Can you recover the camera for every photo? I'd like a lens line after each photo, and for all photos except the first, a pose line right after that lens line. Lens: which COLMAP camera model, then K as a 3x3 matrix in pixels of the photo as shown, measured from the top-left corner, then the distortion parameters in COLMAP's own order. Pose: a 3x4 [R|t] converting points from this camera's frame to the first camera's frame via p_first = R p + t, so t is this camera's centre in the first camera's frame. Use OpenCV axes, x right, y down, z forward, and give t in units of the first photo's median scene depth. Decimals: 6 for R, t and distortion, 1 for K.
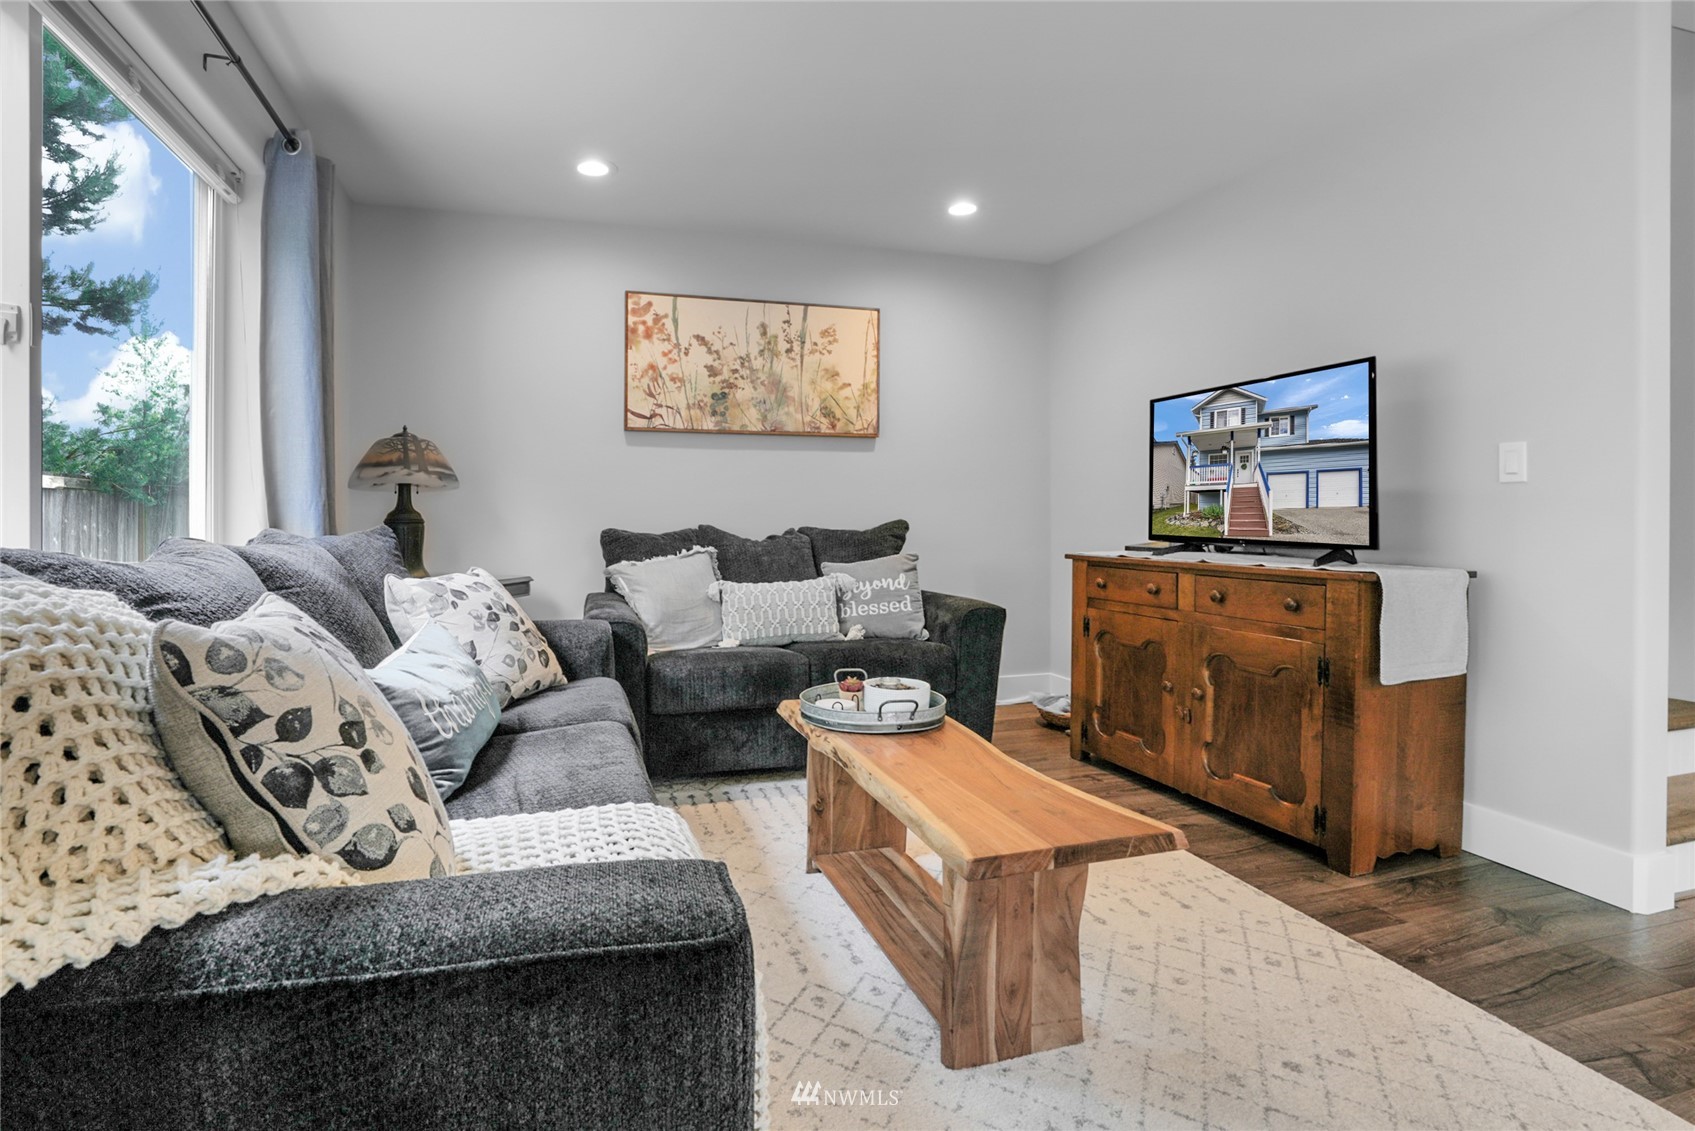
lens RADIAL K [[800.9, 0, 867.1], [0, 800.9, 516.0], [0, 0, 1]] dist [-0.057997, 0.001156]
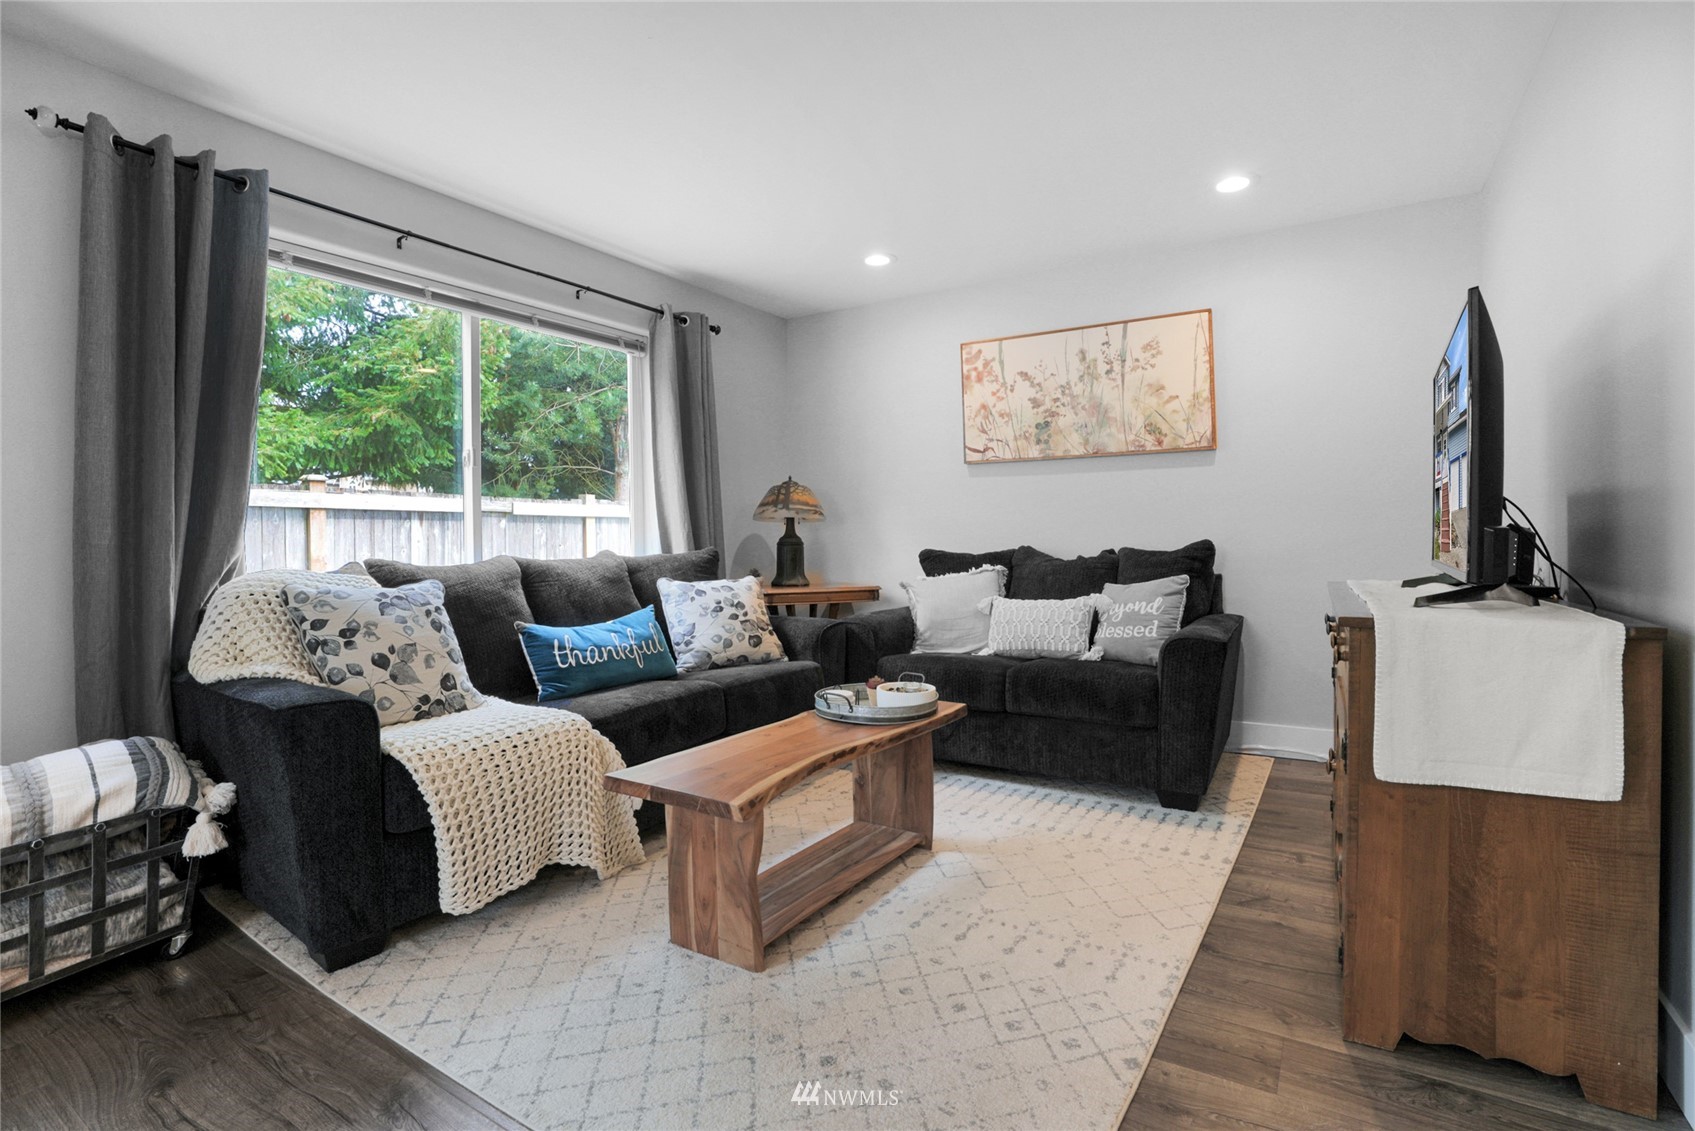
lens RADIAL K [[791.7, 0, 853.6], [0, 791.7, 542.6], [0, 0, 1]] dist [-0.050092, 0.000725]
pose [[0.676026, -0.003613, -0.736869, 0.430124], [0.010636, 0.999932, 0.004855, -0.000883], [0.736801, -0.011119, 0.676018, 0.099115]]
